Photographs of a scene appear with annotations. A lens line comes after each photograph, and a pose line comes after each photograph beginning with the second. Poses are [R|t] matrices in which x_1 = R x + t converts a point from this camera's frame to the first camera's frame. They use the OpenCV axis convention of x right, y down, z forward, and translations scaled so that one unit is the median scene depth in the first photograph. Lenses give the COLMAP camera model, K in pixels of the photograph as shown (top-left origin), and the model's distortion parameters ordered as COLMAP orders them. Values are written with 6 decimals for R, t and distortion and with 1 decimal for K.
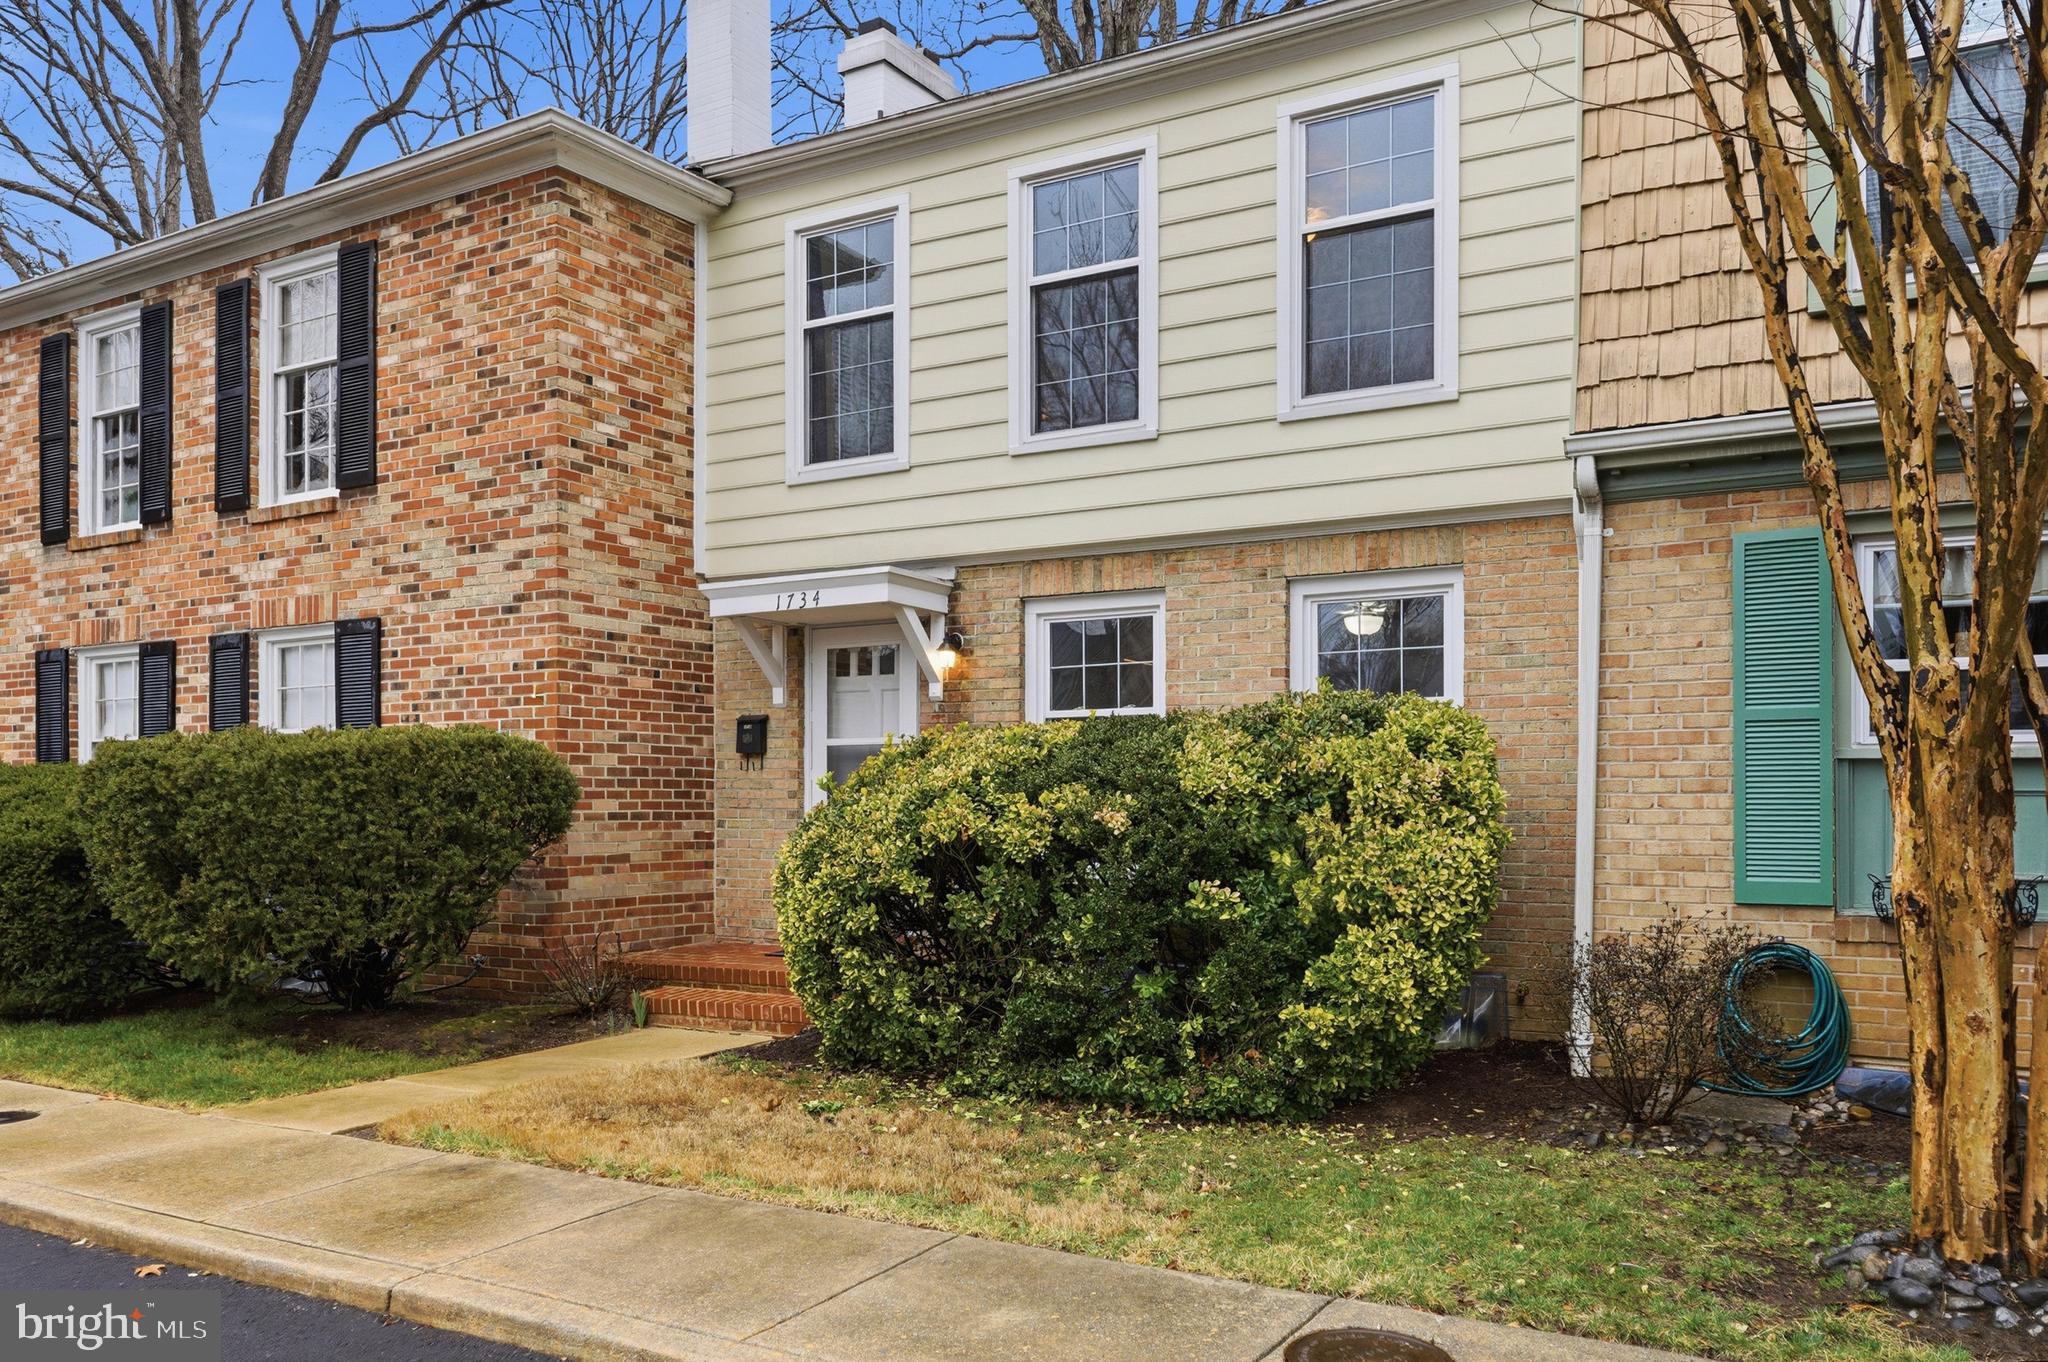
lens RADIAL K [[1579.3, 0, 1034.2], [0, 1579.3, 782.7], [0, 0, 1]] dist [0.001503, -0.000084]
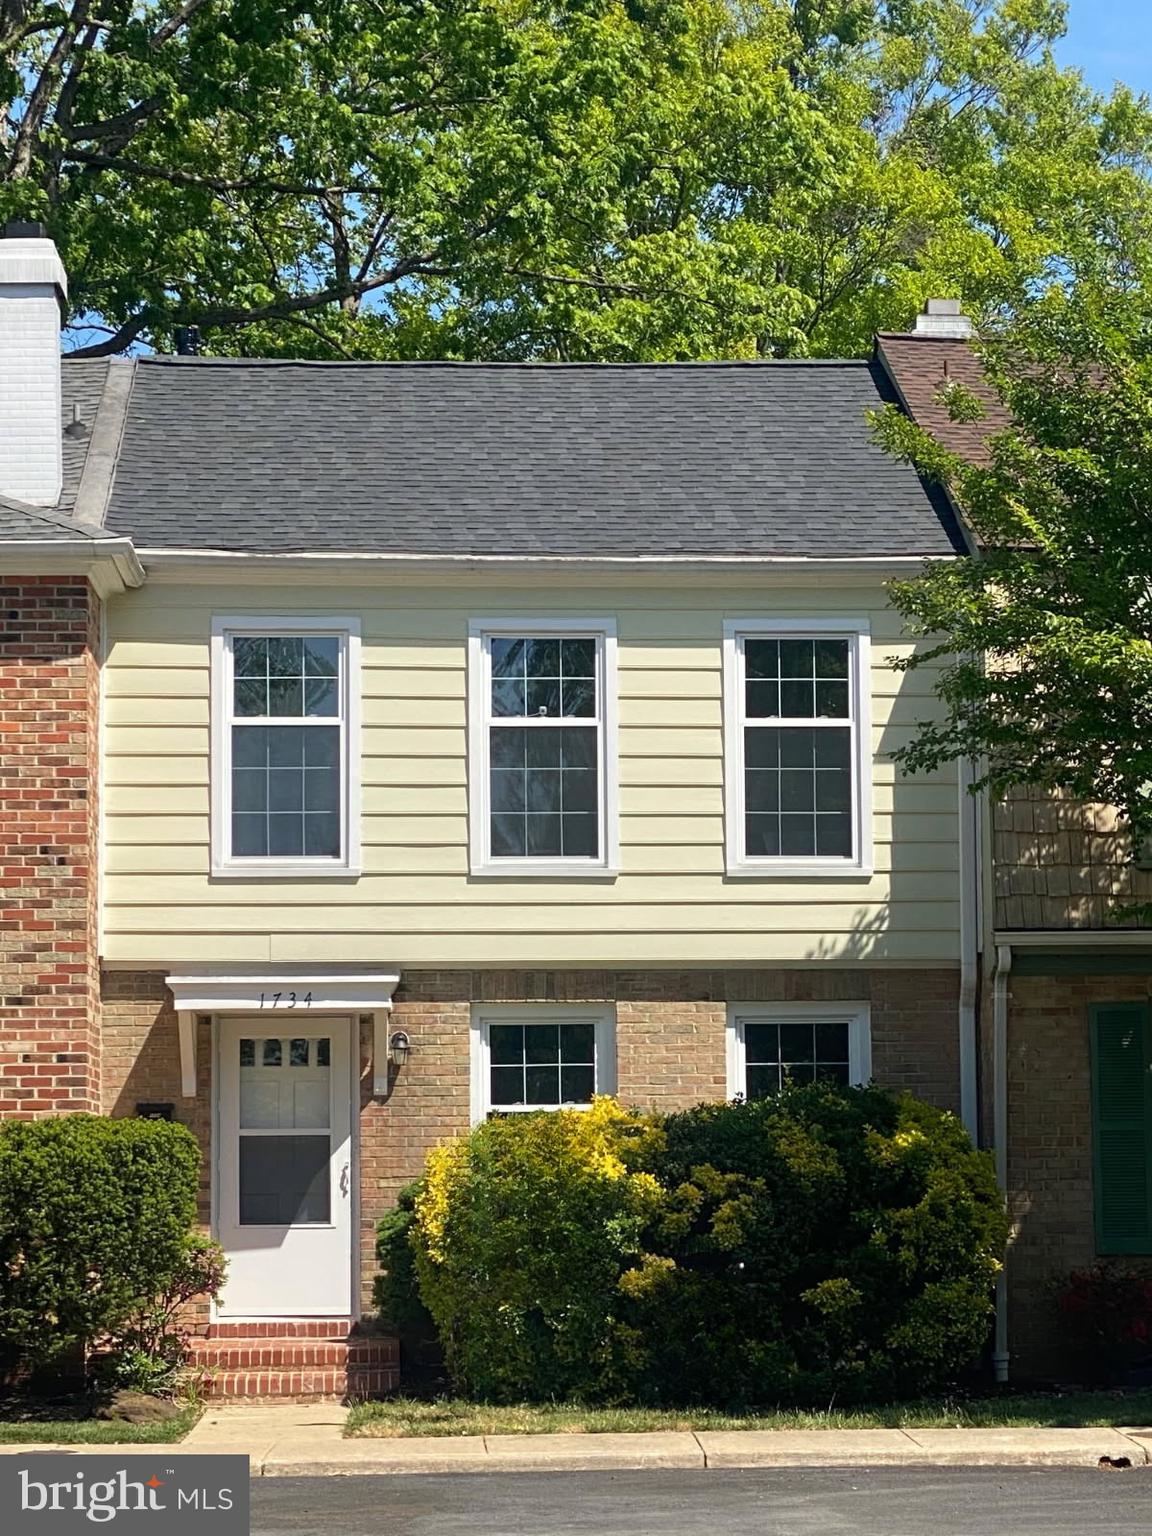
lens RADIAL K [[3583.3, 0, 593.9], [0, 3583.3, 704.8], [0, 0, 1]] dist [0.076437, 0.000000]
pose [[0.830449, 0.067471, 0.552994, -1.323542], [0.001193, 0.992421, -0.122876, -0.015667], [-0.557094, 0.102702, 0.824074, -1.123042]]
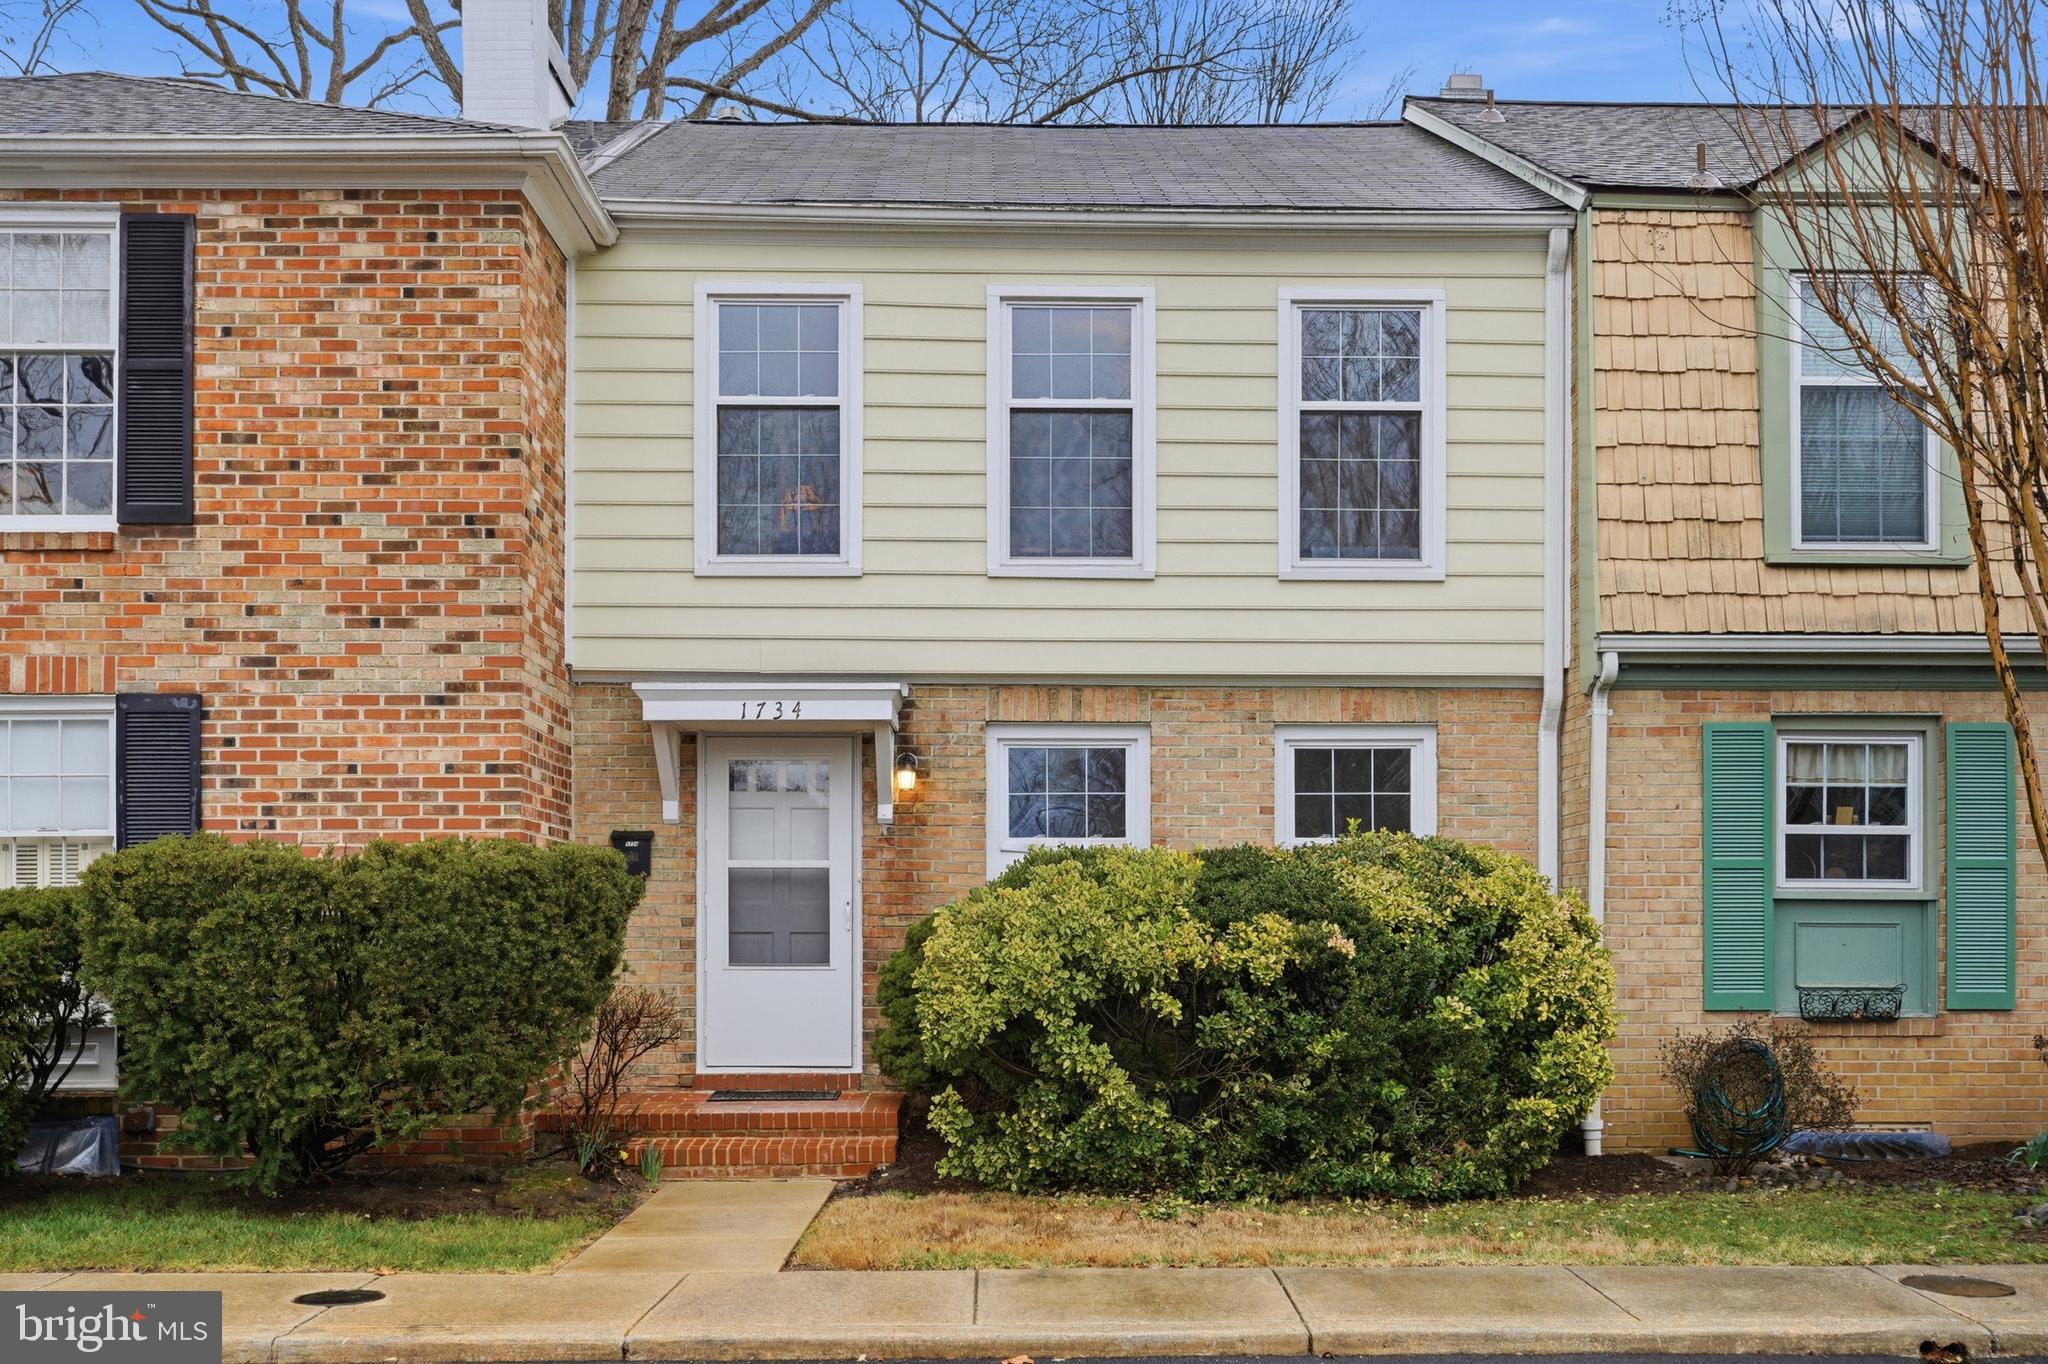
lens RADIAL K [[2093.0, 0, 1027.7], [0, 2093.0, 880.6], [0, 0, 1]] dist [-0.003792, 0.000000]
pose [[0.849919, 0.015132, 0.526697, -0.660145], [-0.007863, 0.999840, -0.016036, 0.001842], [-0.526855, 0.009487, 0.849902, -0.110521]]
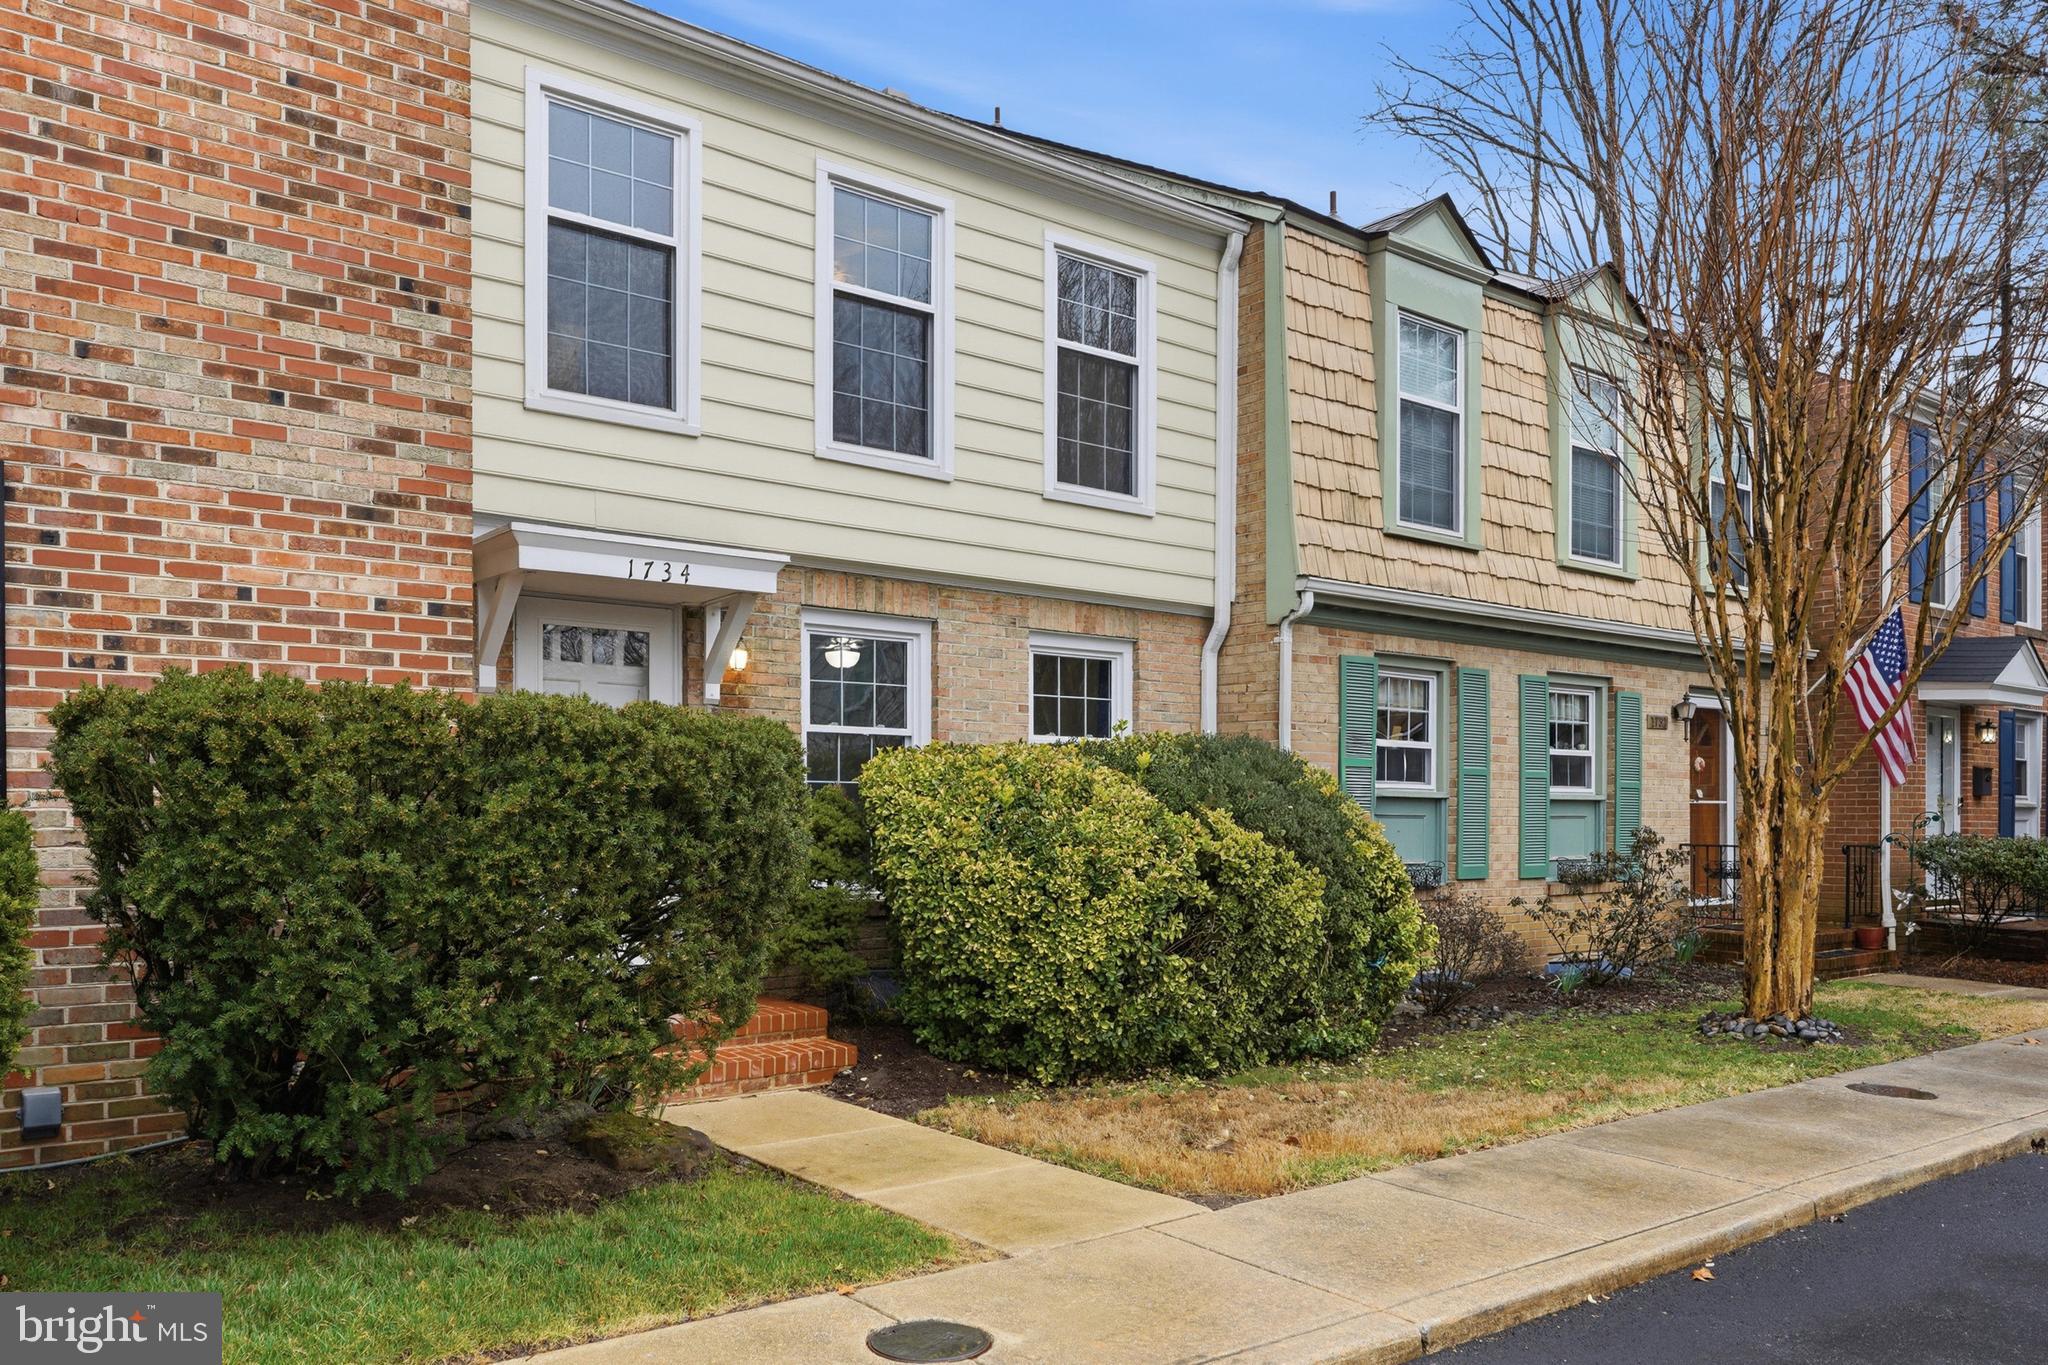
lens RADIAL K [[1579.3, 0, 1010.6], [0, 1579.3, 806.1], [0, 0, 1]] dist [0.001503, -0.000084]
pose [[0.353676, 0.011779, 0.935294, -0.849277], [-0.015994, 0.999851, -0.006544, 0.009084], [-0.935231, -0.012645, 0.353812, 0.536017]]
